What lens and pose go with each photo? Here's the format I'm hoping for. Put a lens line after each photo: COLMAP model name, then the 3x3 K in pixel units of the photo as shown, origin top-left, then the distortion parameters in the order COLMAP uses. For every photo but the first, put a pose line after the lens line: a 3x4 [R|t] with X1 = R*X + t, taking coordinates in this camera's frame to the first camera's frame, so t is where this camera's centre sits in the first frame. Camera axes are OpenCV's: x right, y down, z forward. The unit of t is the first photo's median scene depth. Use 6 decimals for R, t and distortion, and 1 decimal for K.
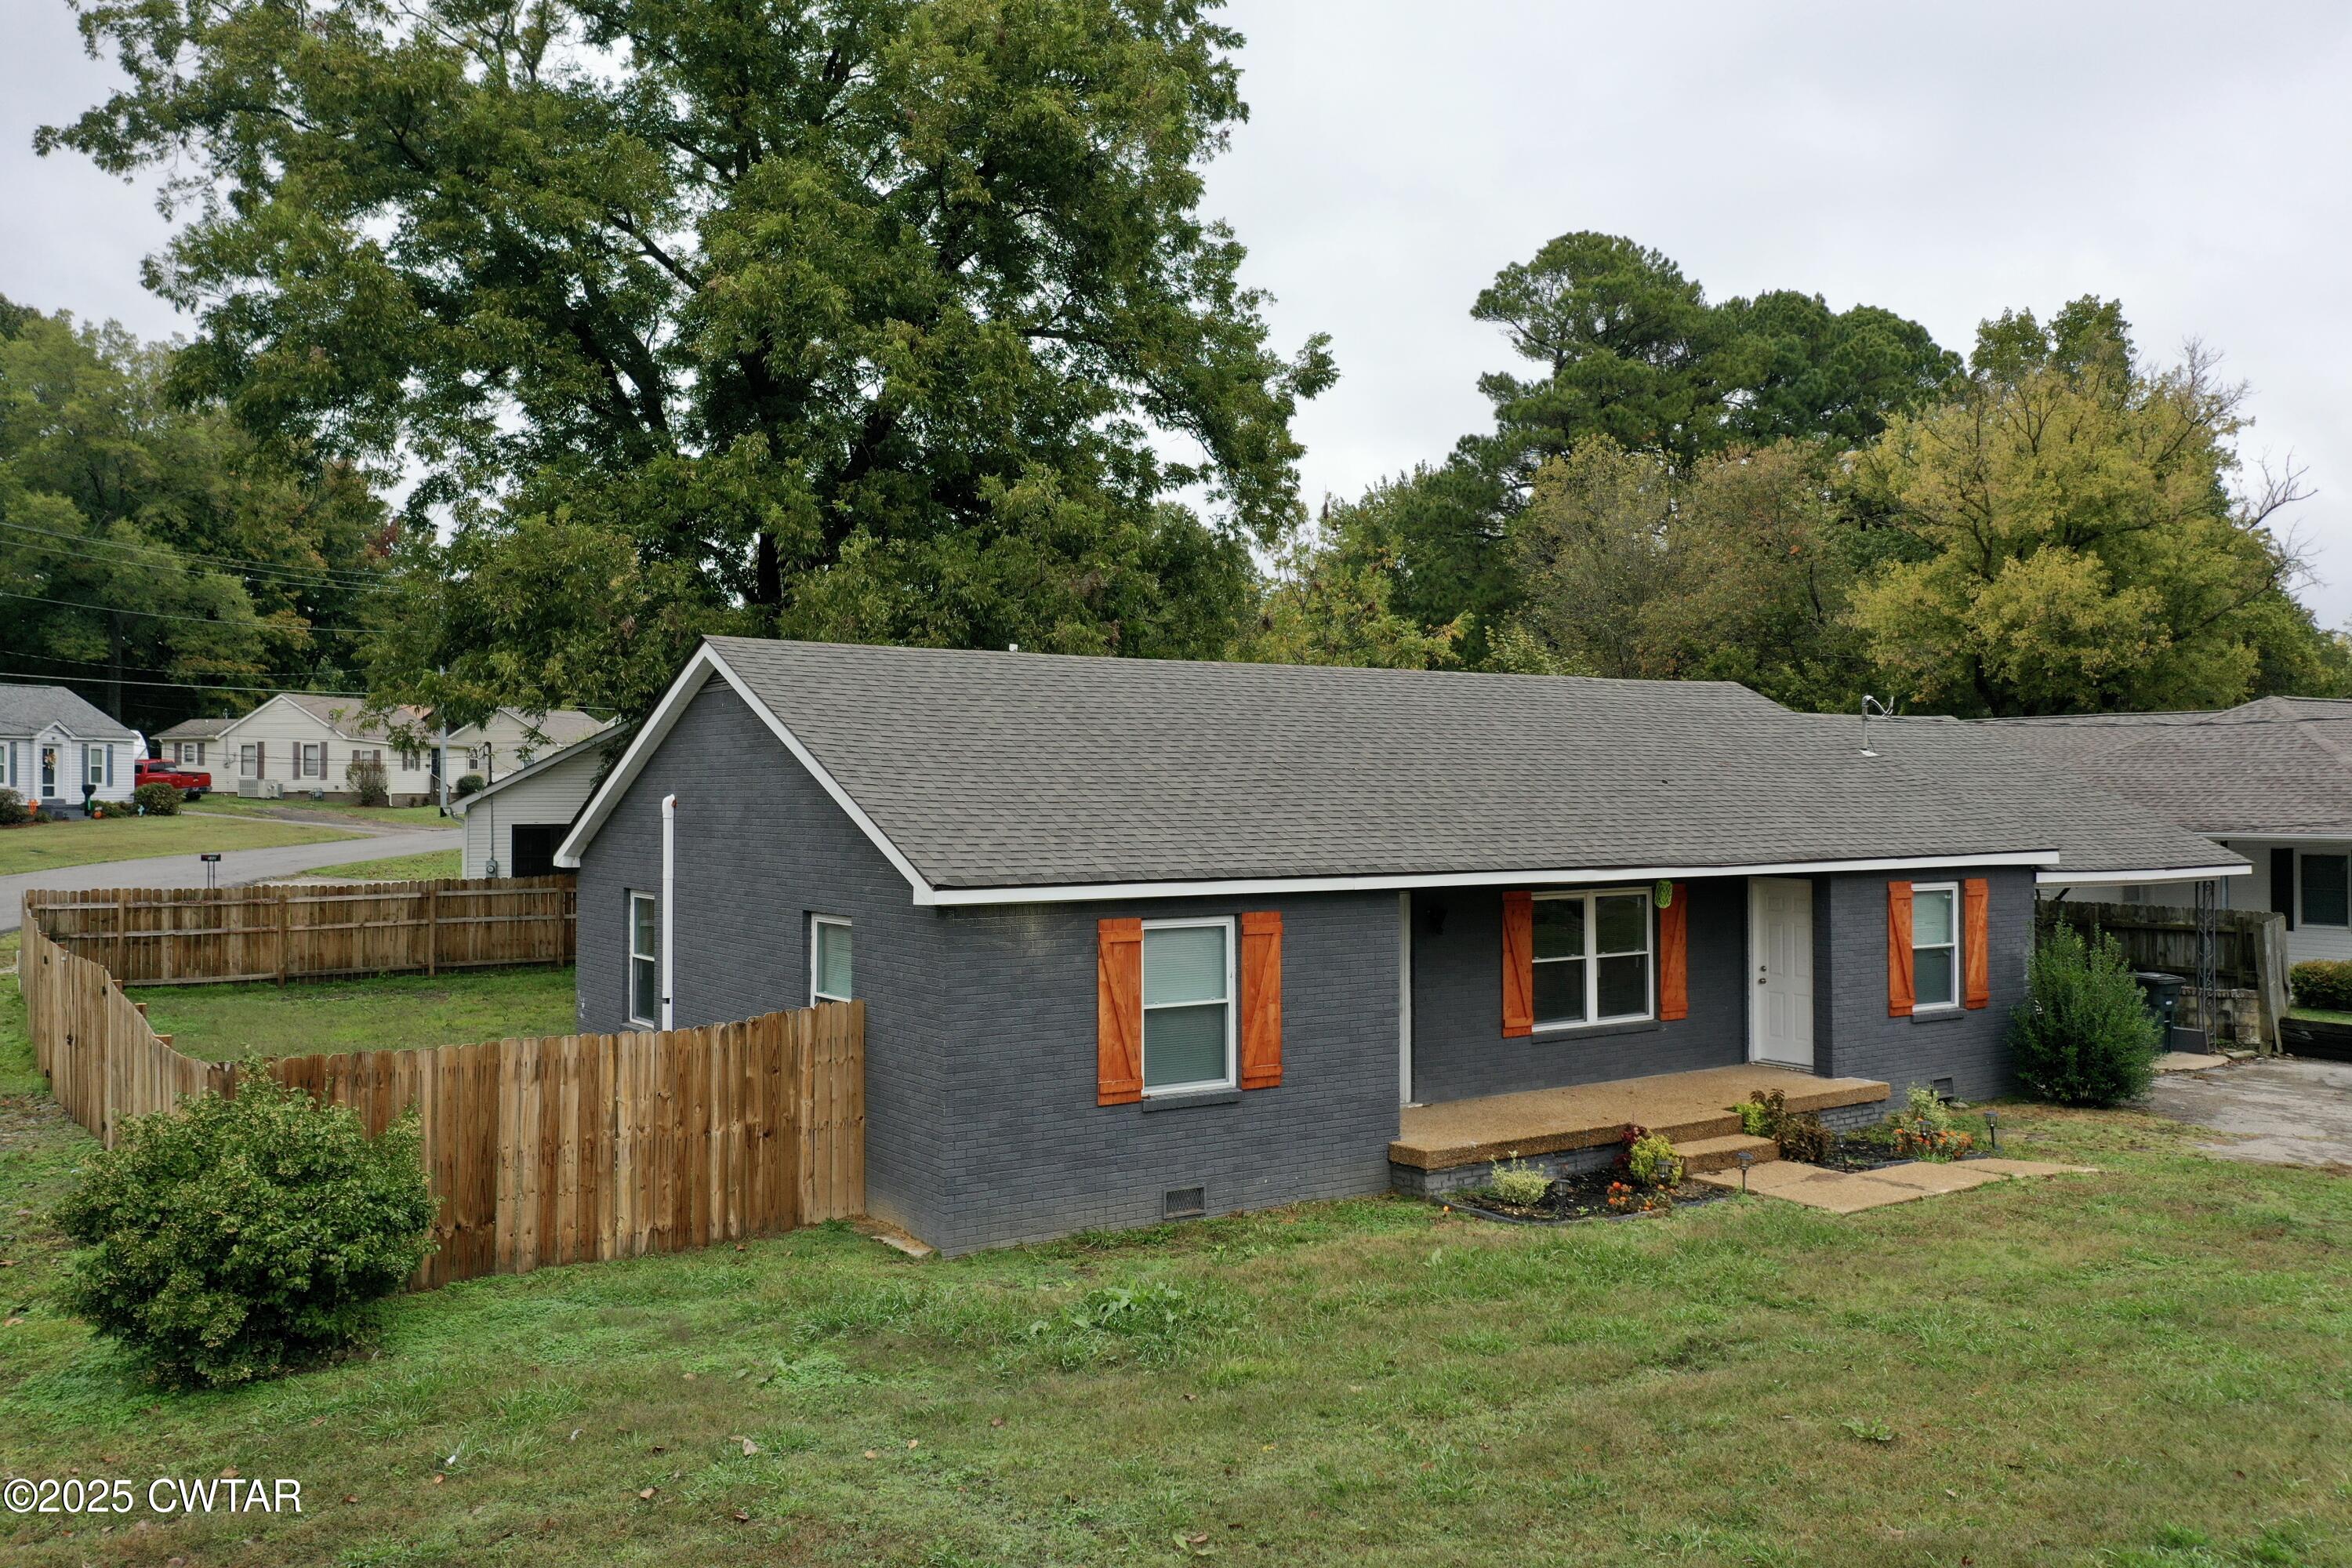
lens RADIAL K [[1889.5, 0, 1169.7], [0, 1889.5, 783.4], [0, 0, 1]] dist [0.011890, -0.003561]
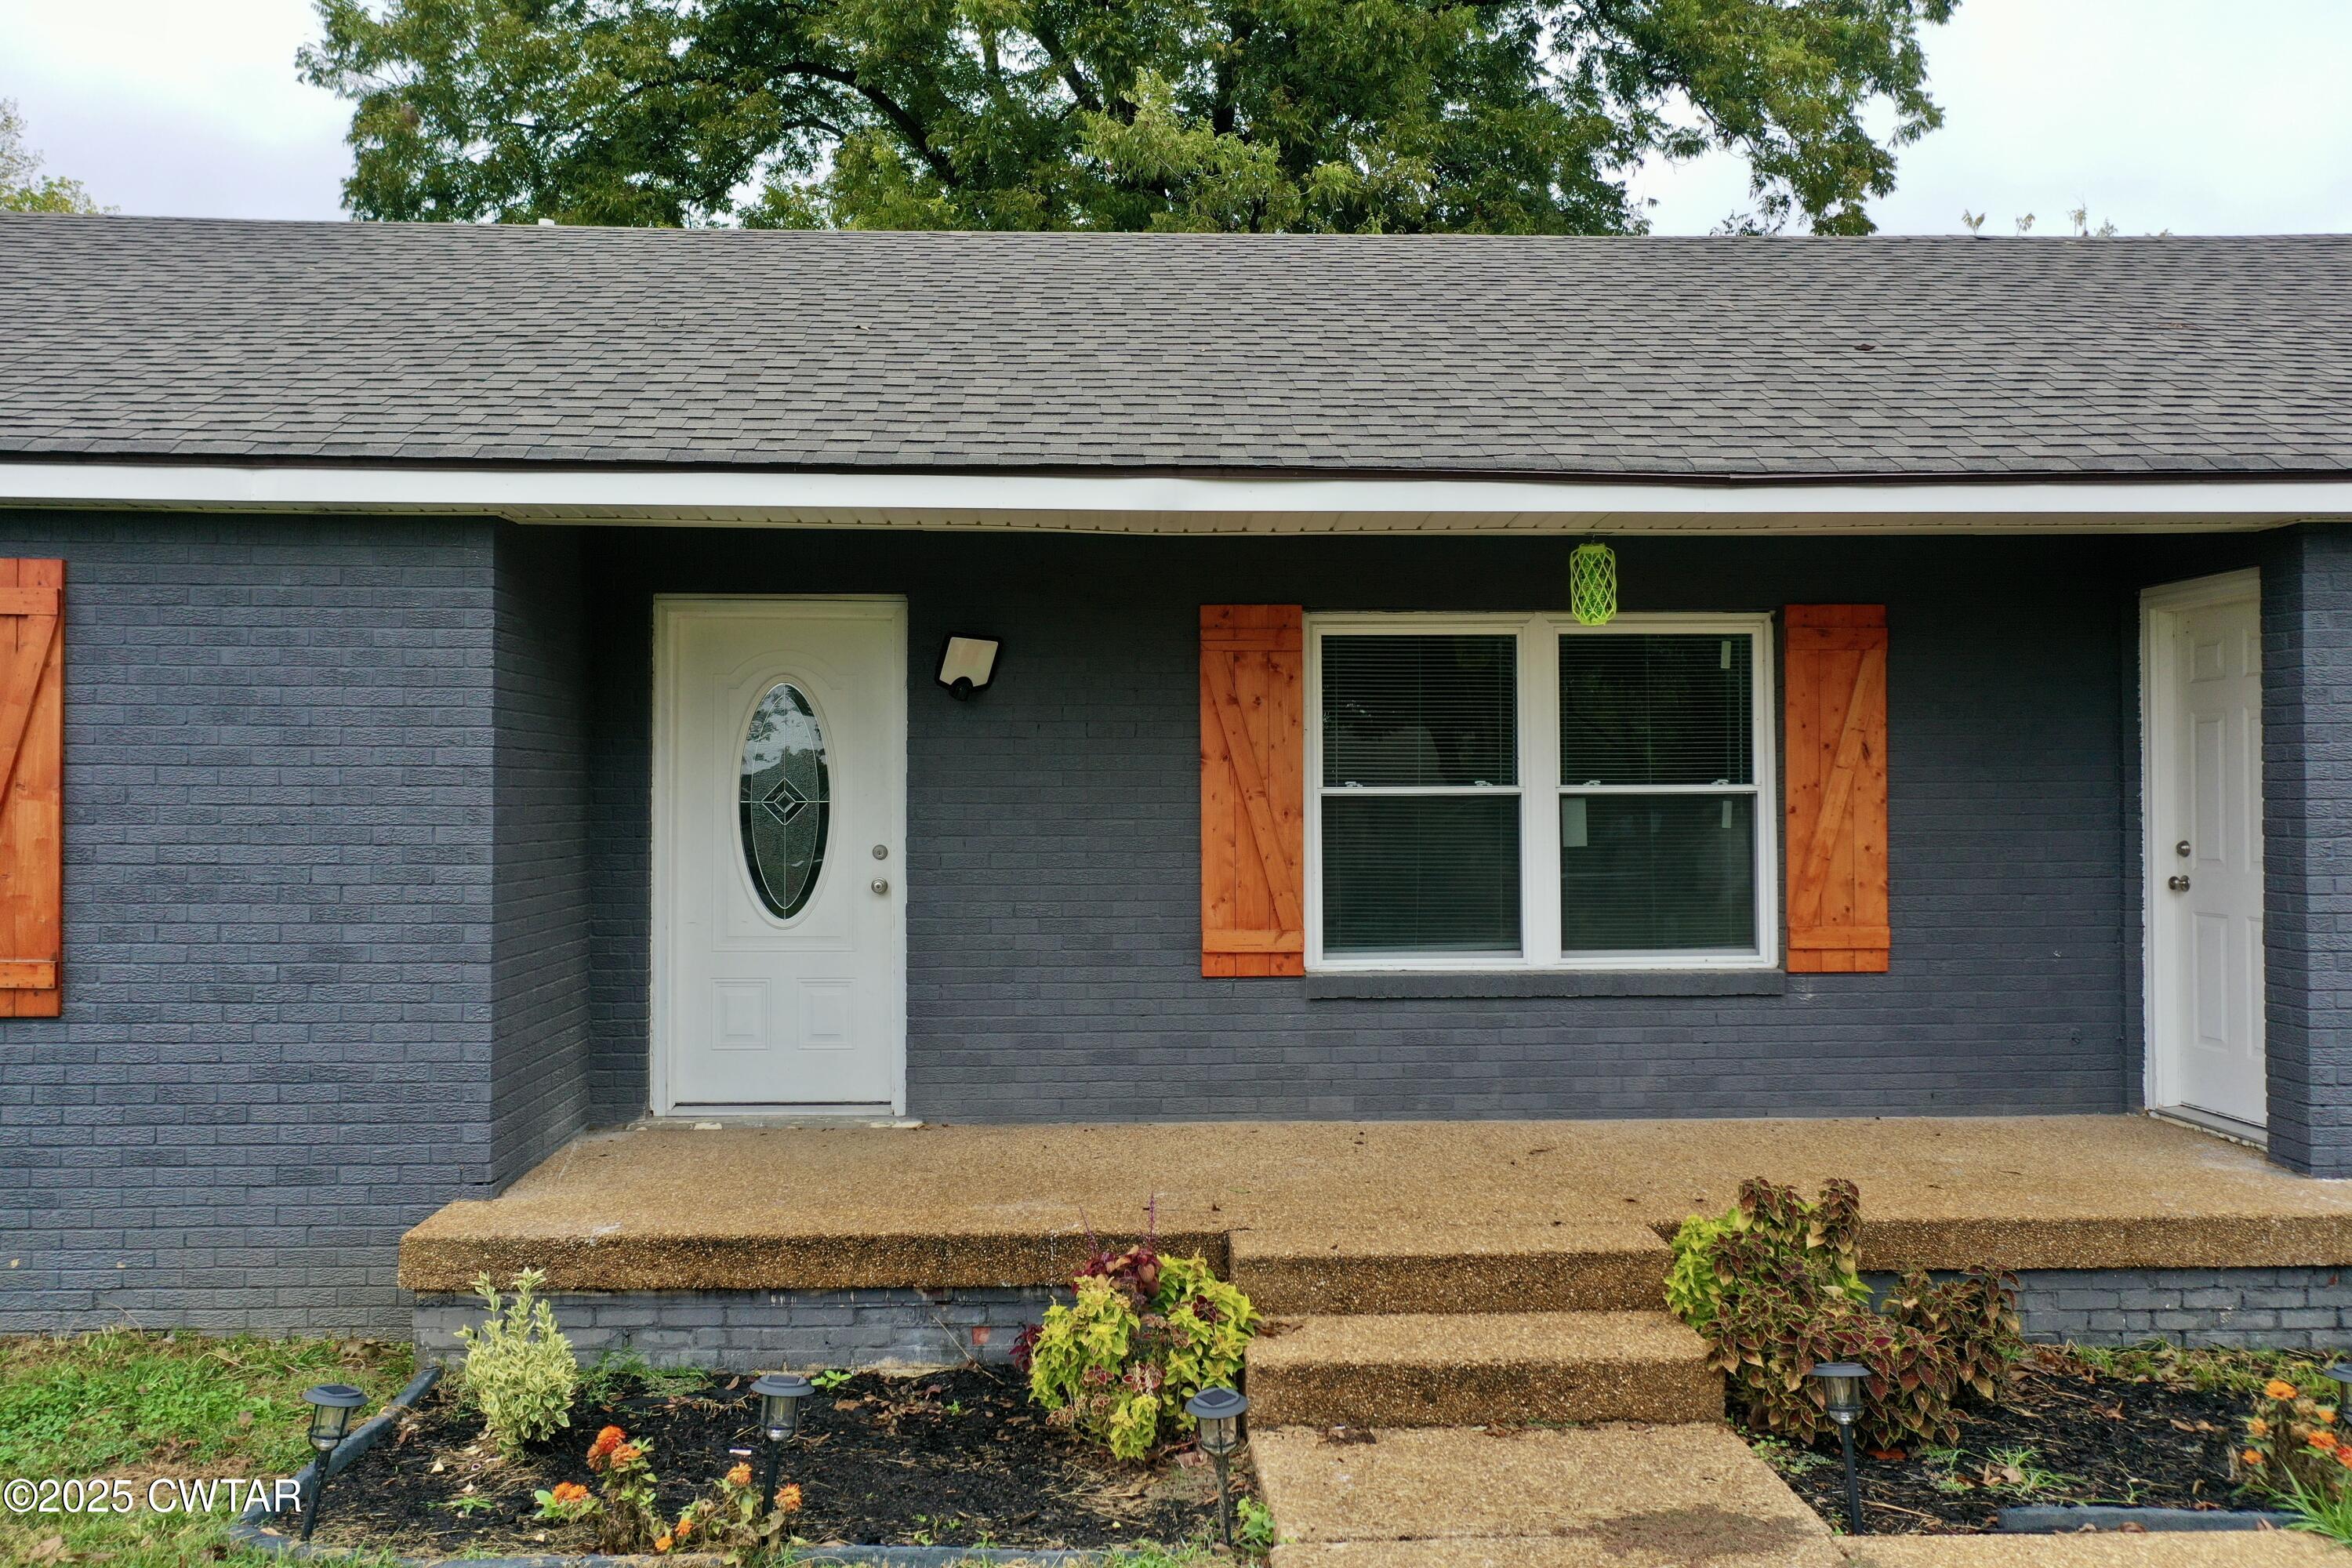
lens RADIAL K [[1889.5, 0, 1173.0], [0, 1889.5, 775.7], [0, 0, 1]] dist [0.011890, -0.003561]
pose [[0.849222, -0.005215, -0.528010, 0.362326], [0.001614, 0.999972, -0.007280, 0.092023], [0.528033, 0.005330, 0.849207, 0.638976]]
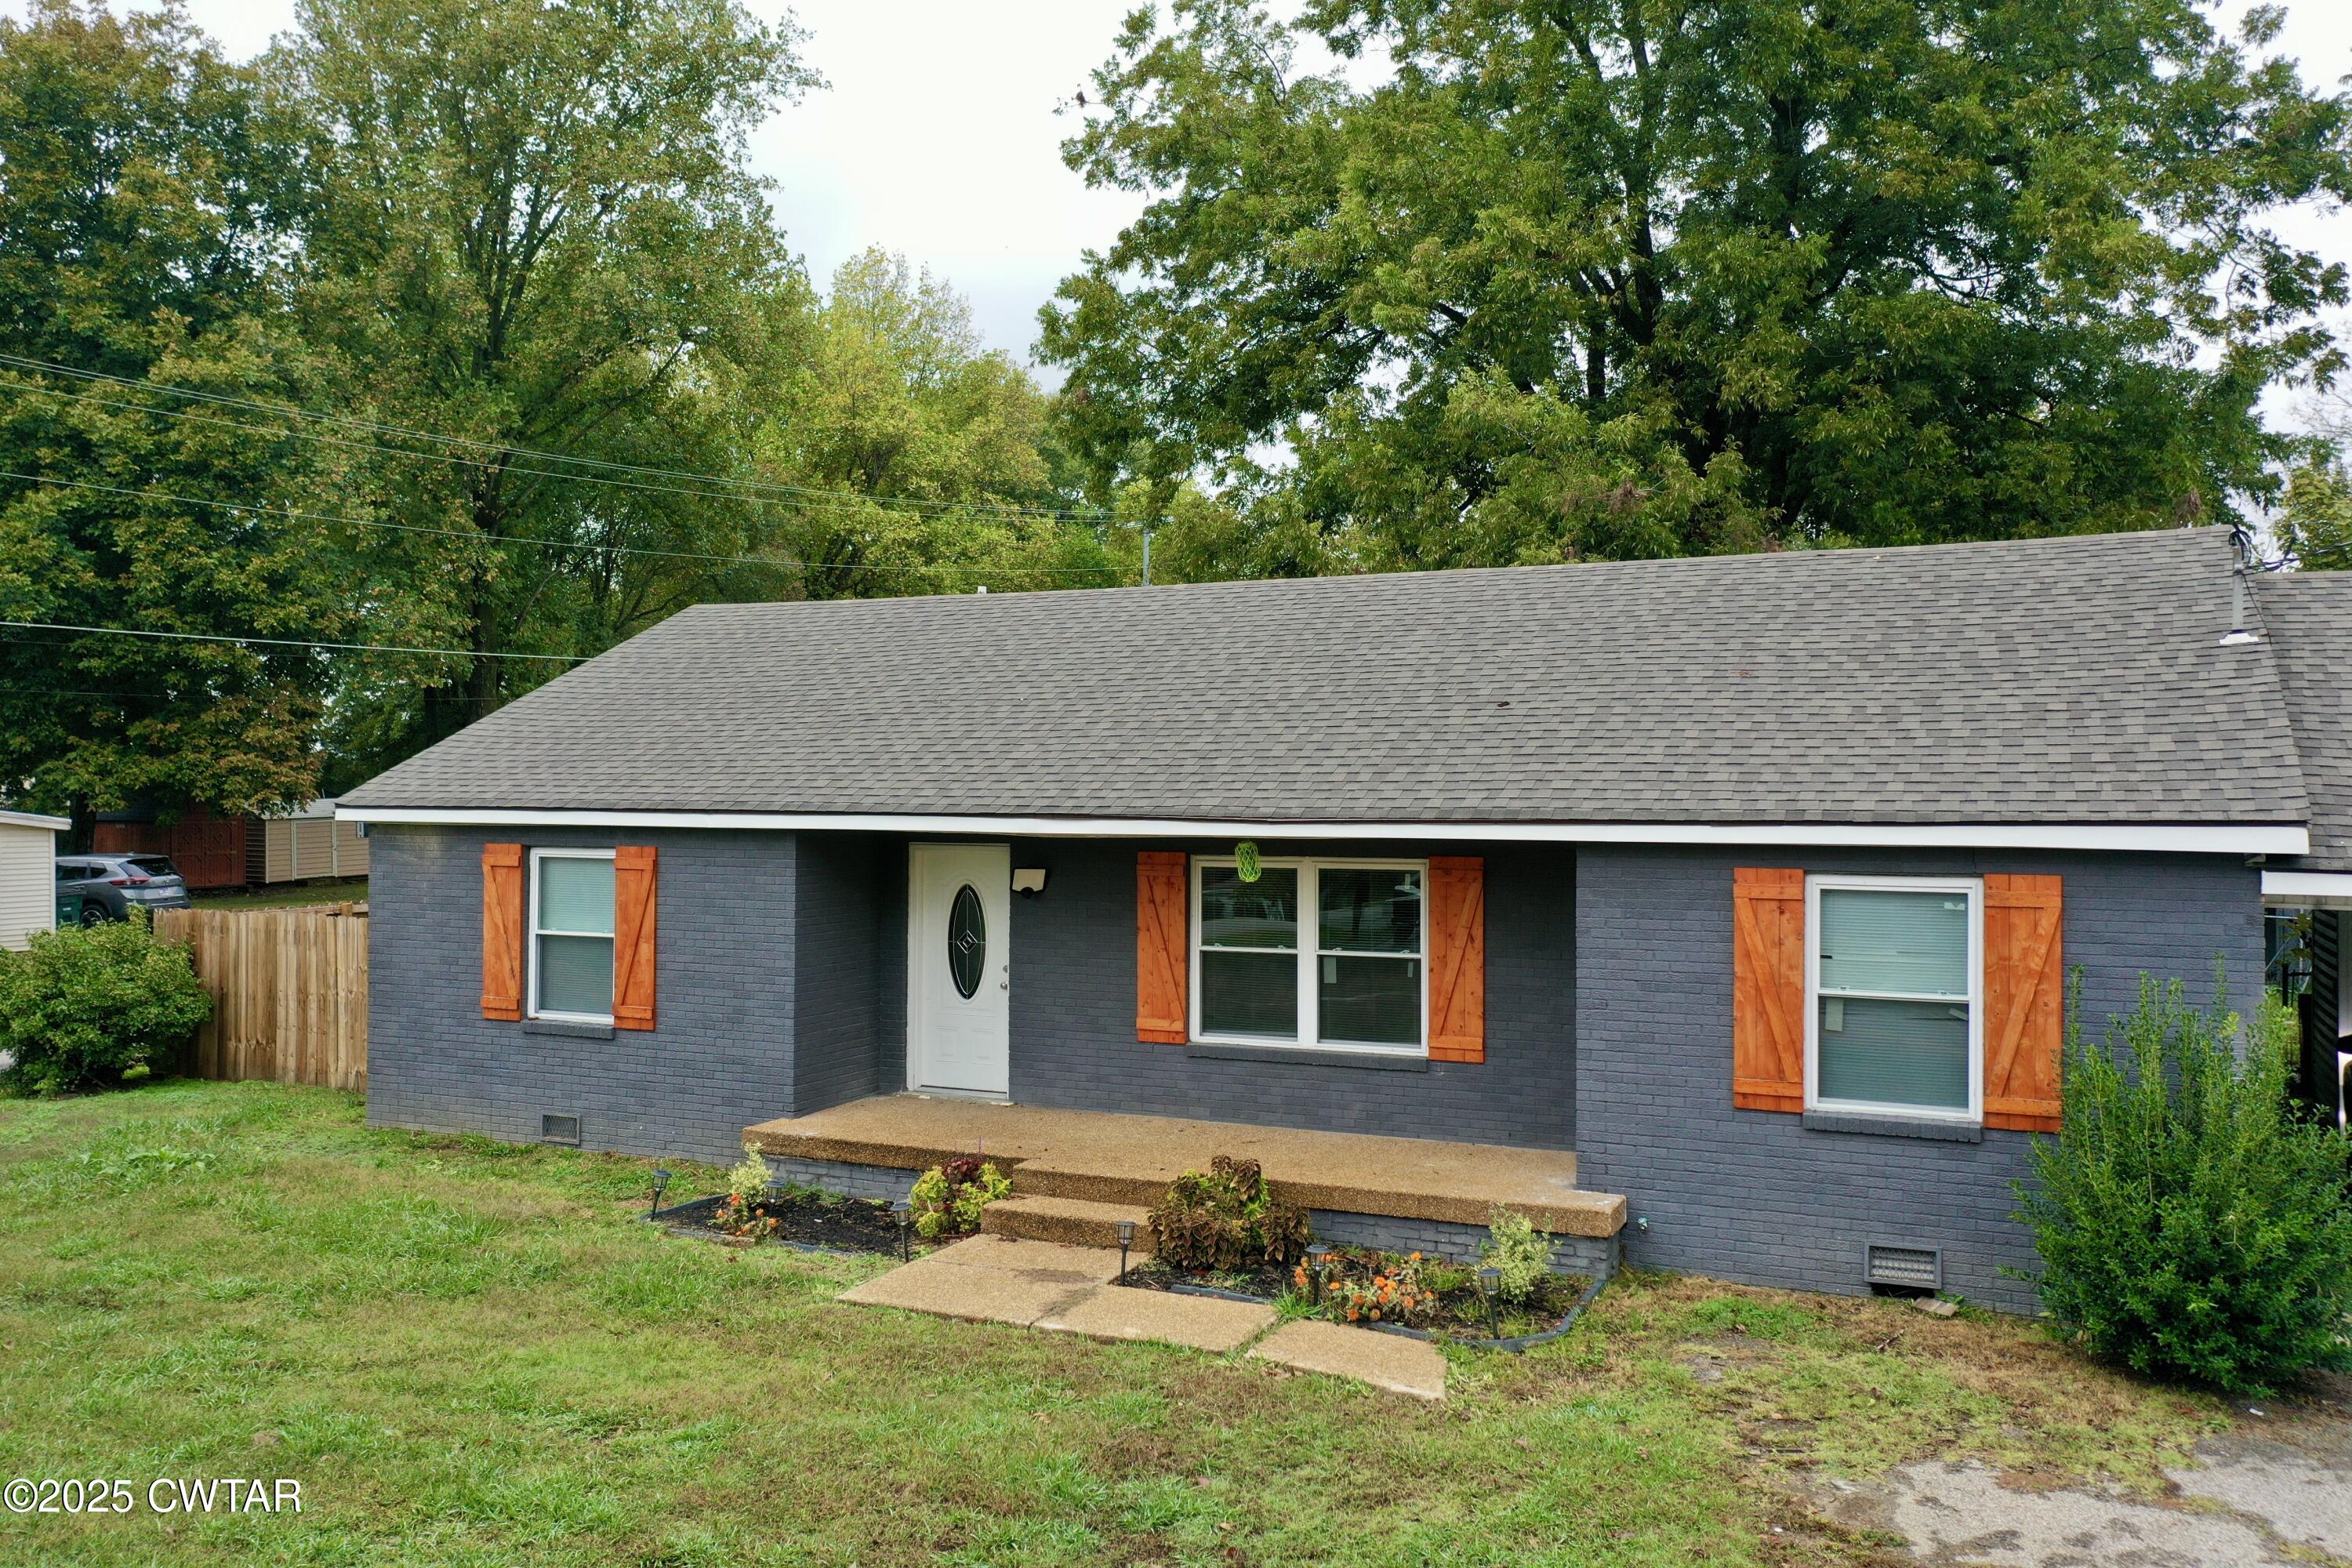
lens RADIAL K [[1889.5, 0, 1174.2], [0, 1889.5, 786.7], [0, 0, 1]] dist [0.011890, -0.003561]
pose [[0.507904, 0.000899, -0.861413, 0.811242], [-0.000719, 1.000000, 0.000620, 0.029482], [0.861413, 0.000304, 0.507904, 0.598261]]
